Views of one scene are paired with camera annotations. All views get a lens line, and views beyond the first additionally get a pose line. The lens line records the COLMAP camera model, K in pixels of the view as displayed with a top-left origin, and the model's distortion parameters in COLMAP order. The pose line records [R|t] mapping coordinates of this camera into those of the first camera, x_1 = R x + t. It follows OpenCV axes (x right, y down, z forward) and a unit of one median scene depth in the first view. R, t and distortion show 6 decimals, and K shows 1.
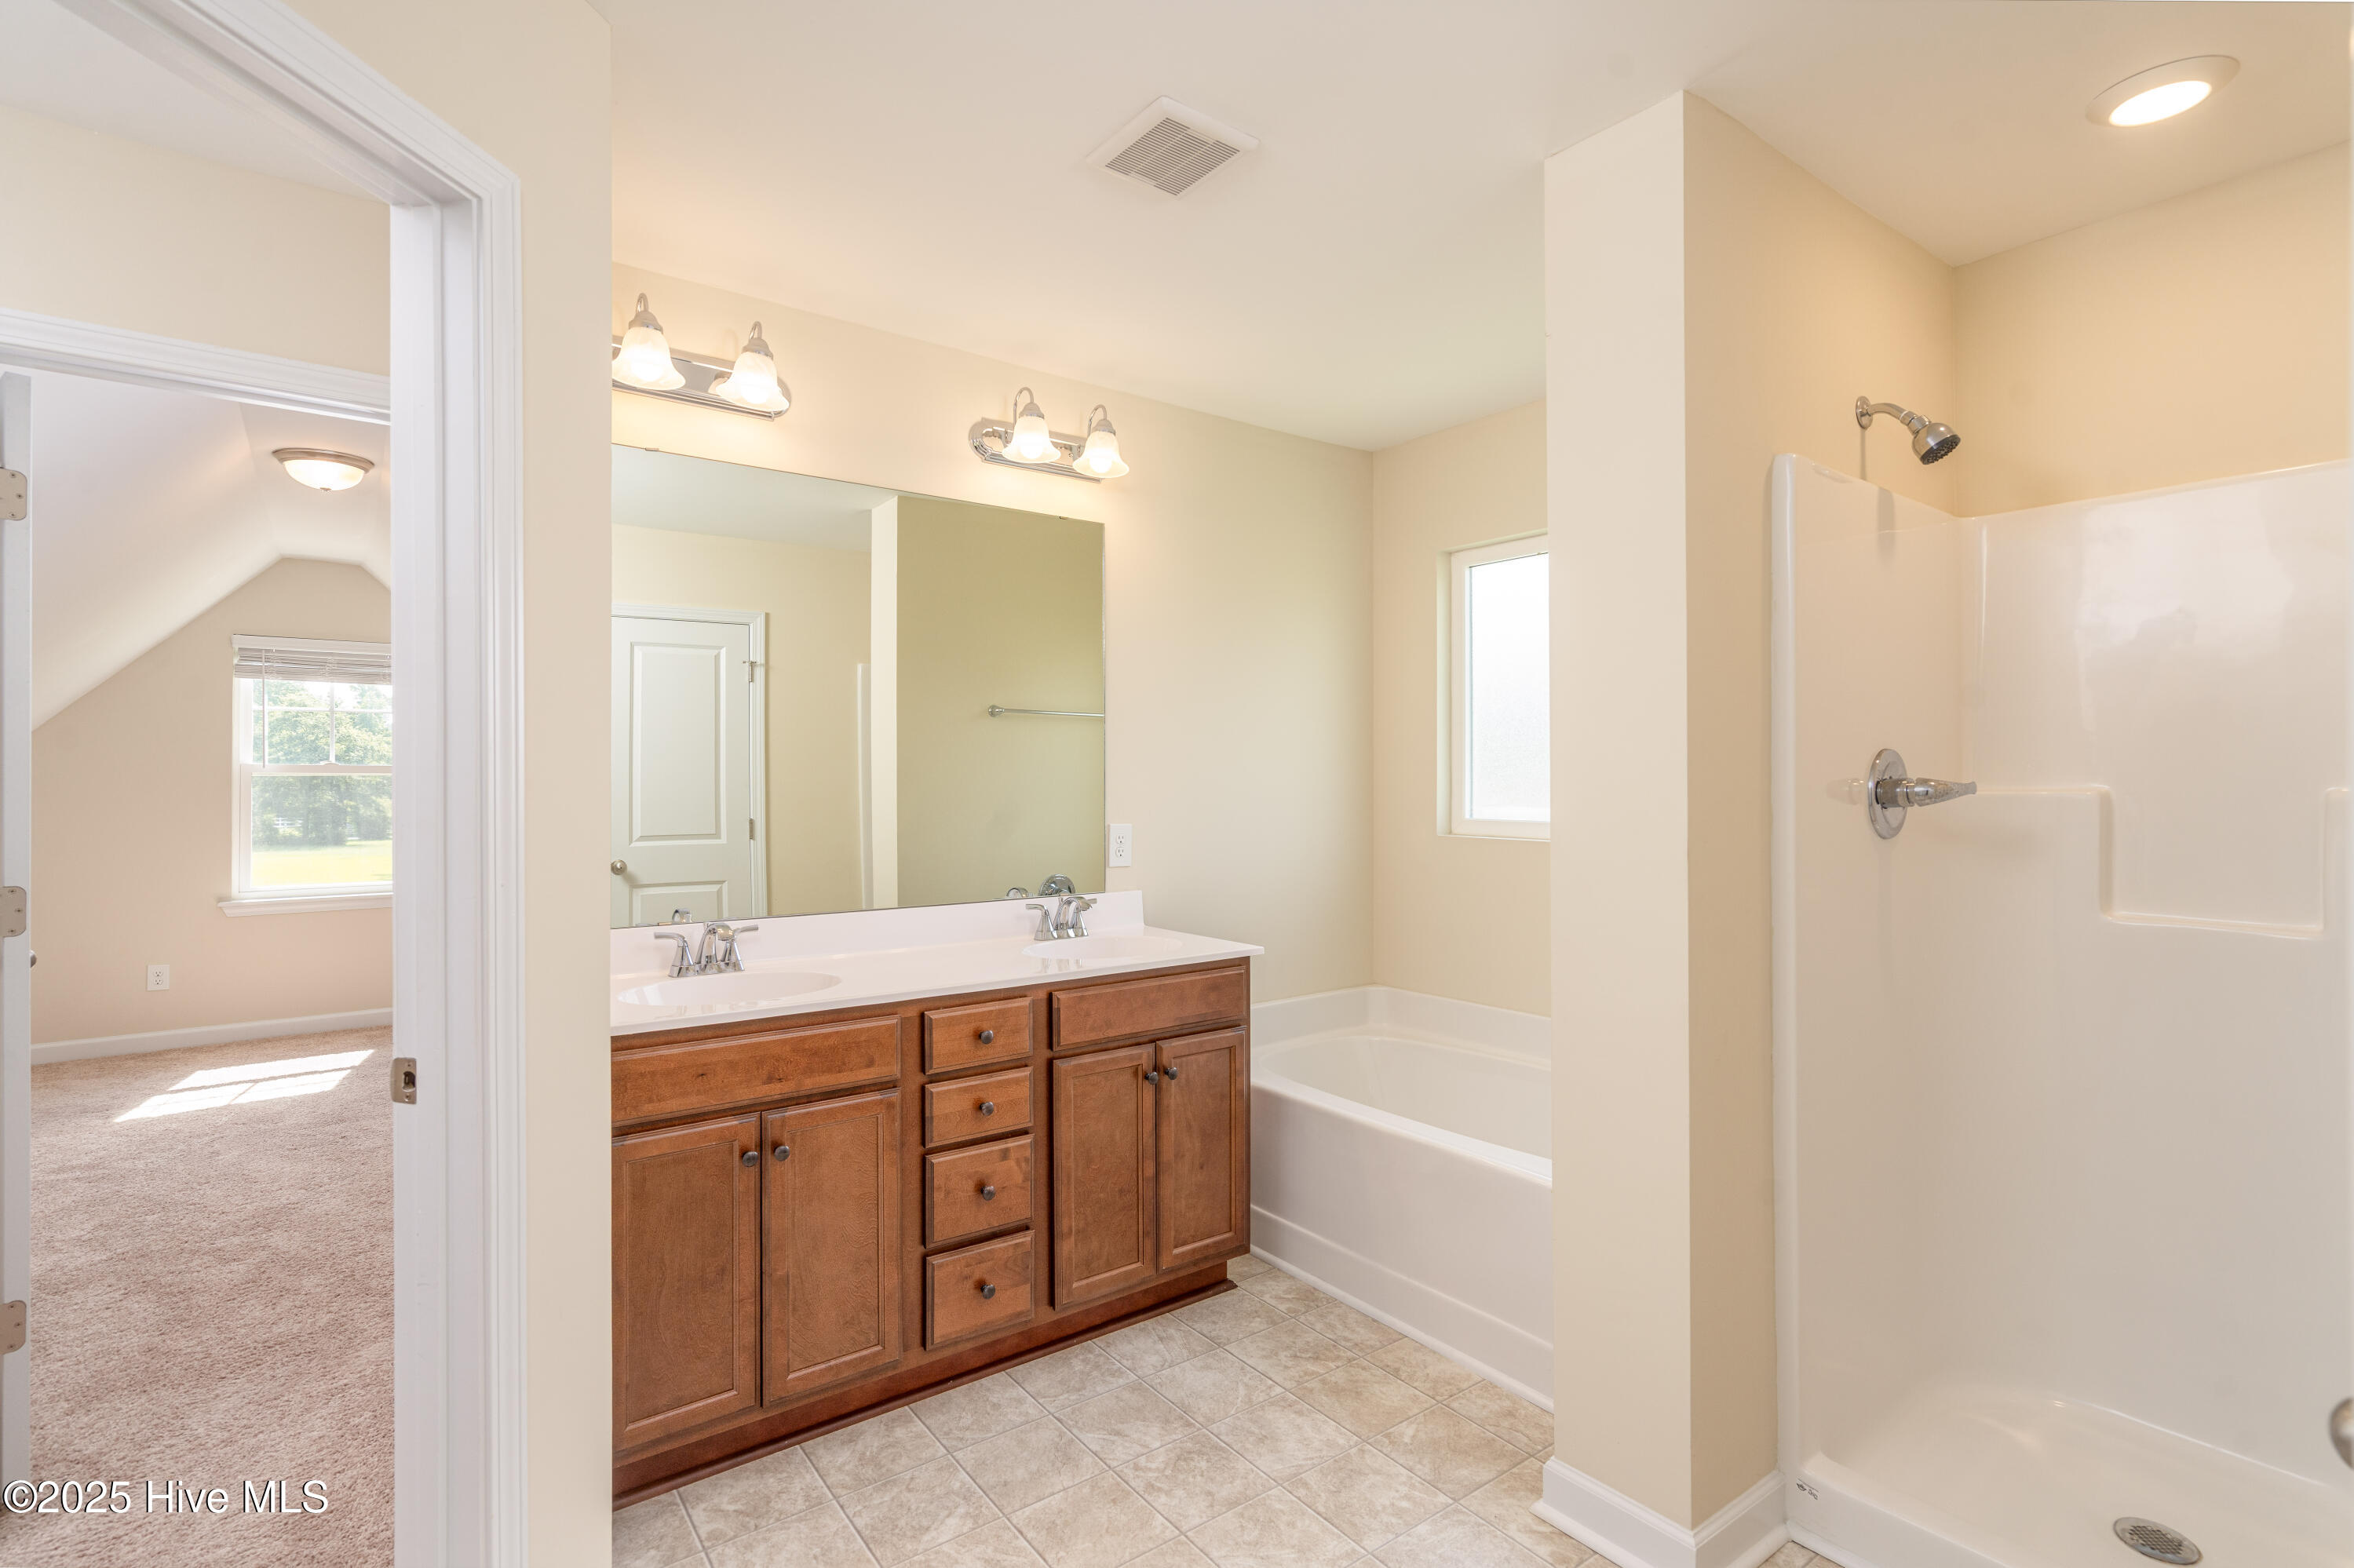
lens RADIAL K [[1109.4, 0, 1177.0], [0, 1109.4, 784.0], [0, 0, 1]] dist [0.001619, 0.000183]
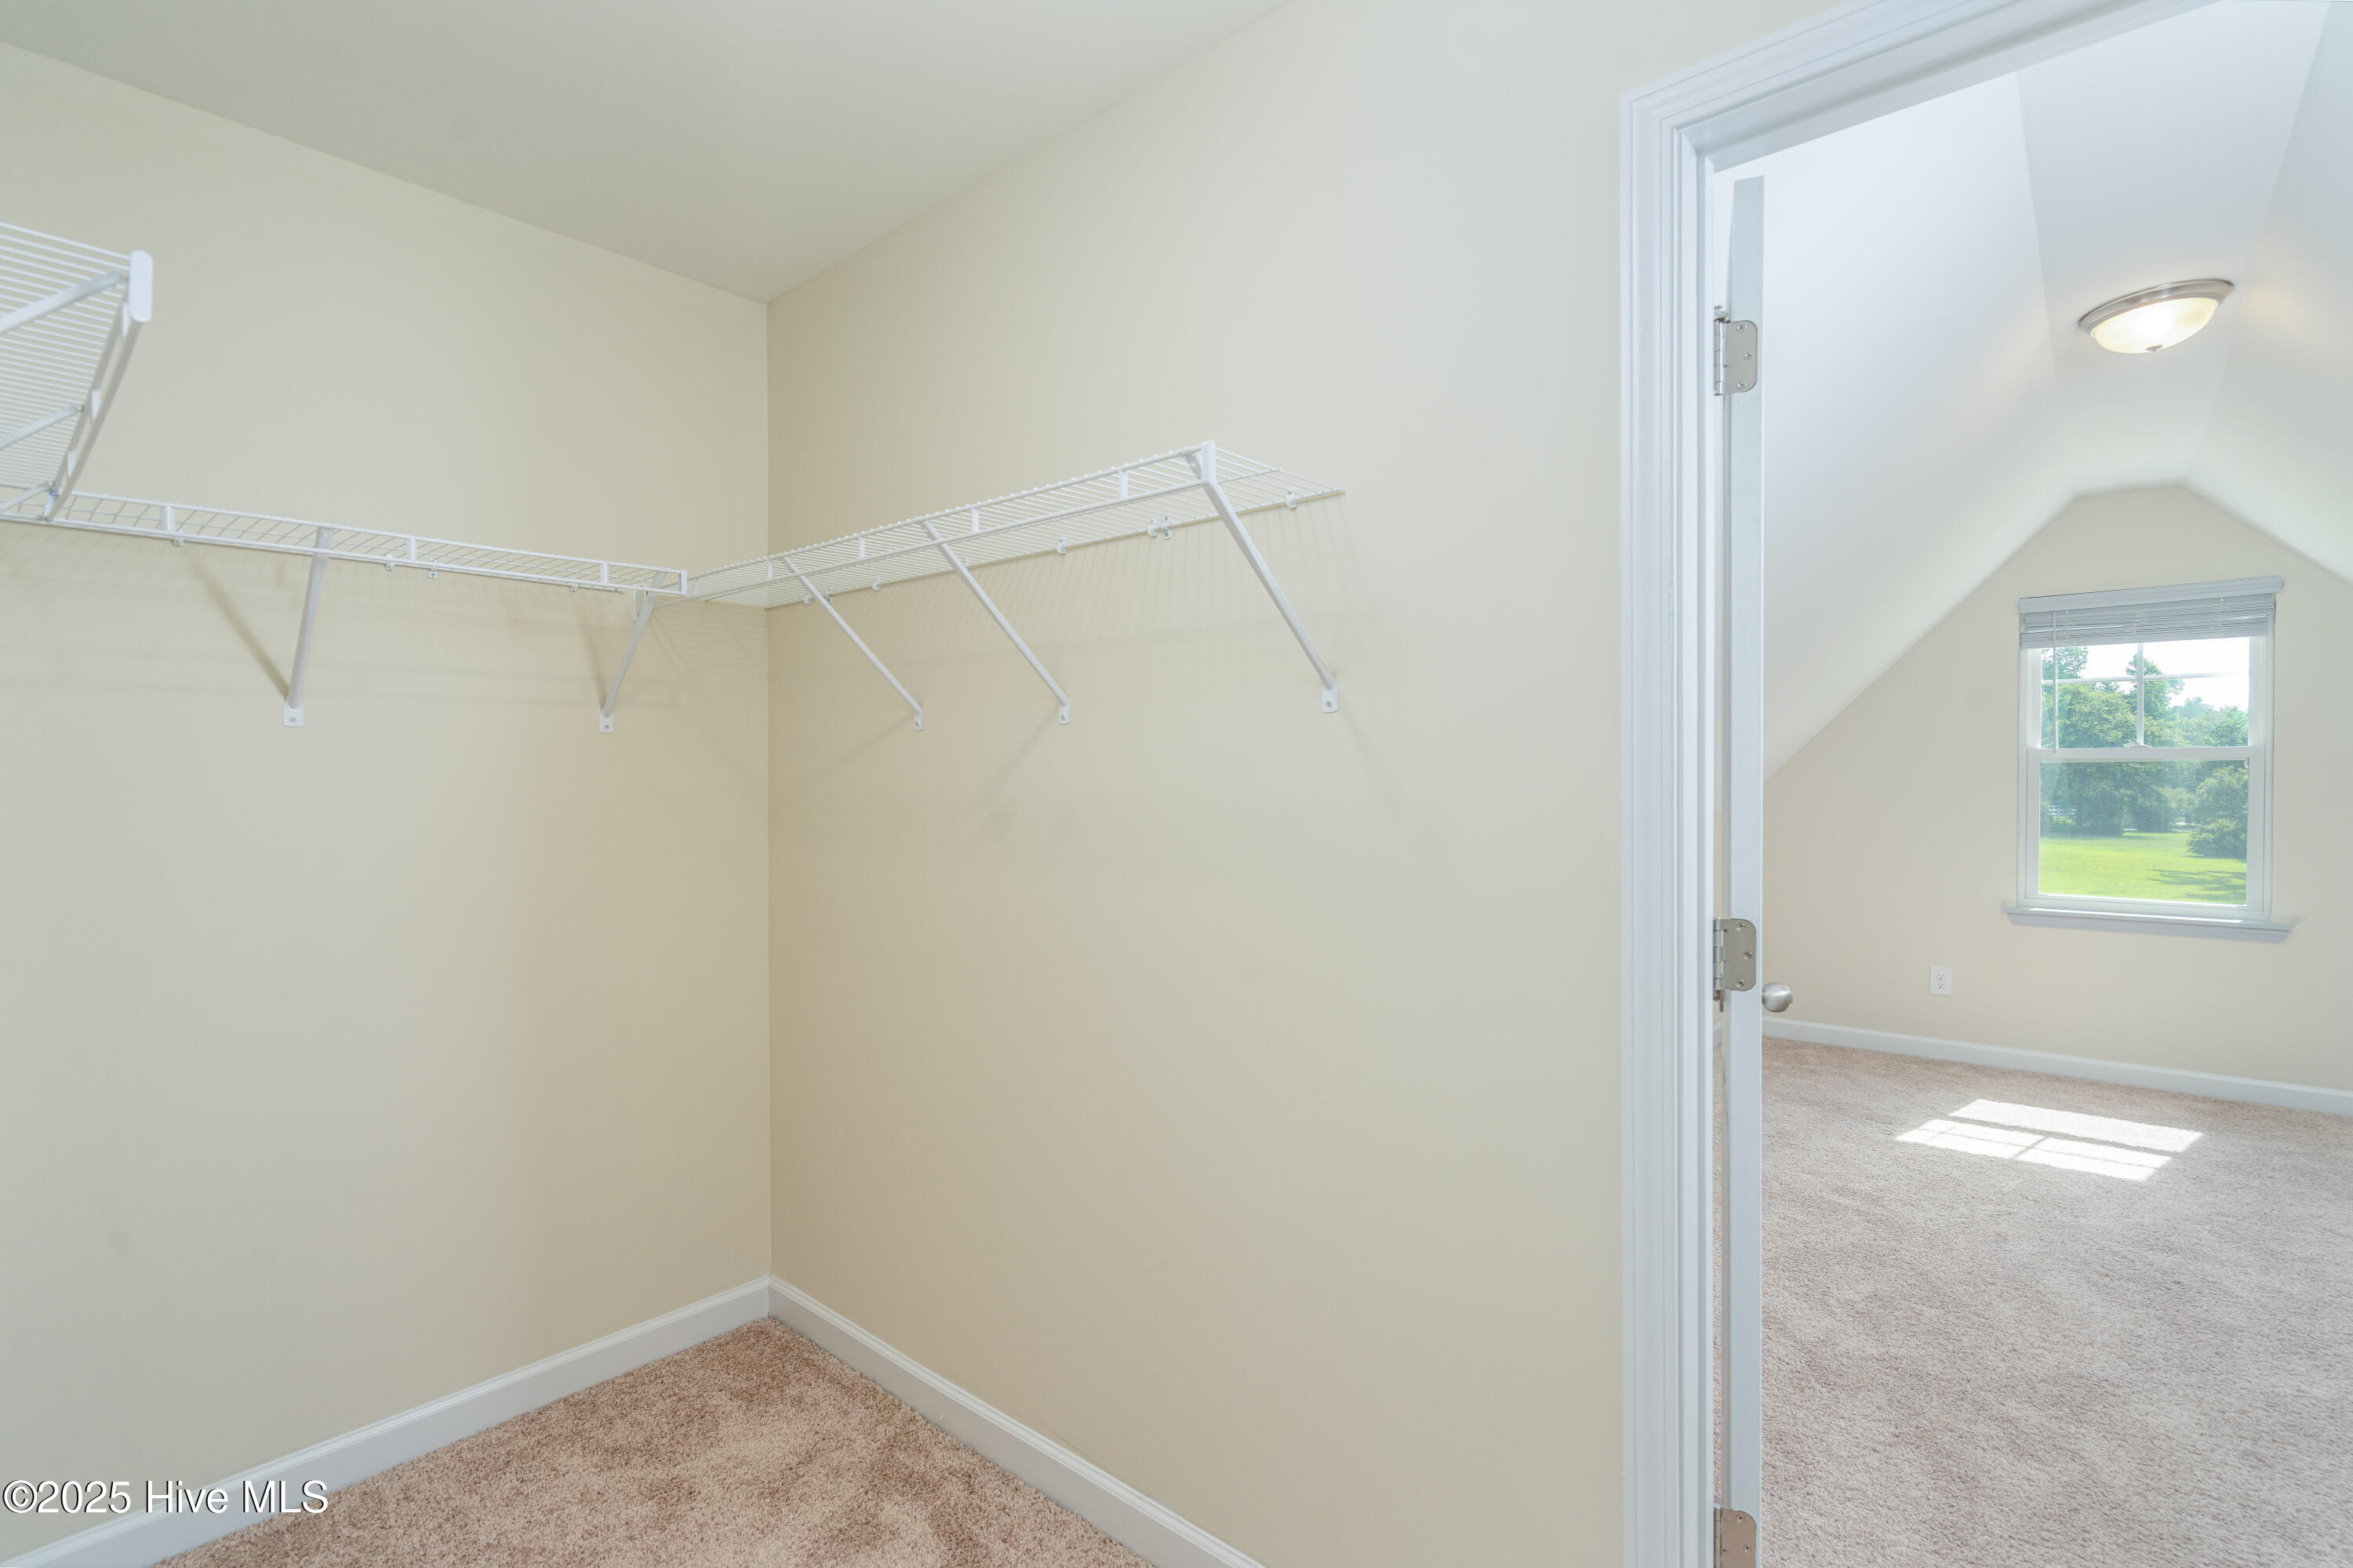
lens RADIAL K [[1080.0, 0, 1176.5], [0, 1080.0, 784.0], [0, 0, 1]] dist [0.000653, -0.000340]
pose [[0.208311, 0.005598, -0.978047, -0.196017], [0.004665, 0.999967, 0.006717, -0.000438], [0.978052, -0.005962, 0.208278, 0.220084]]
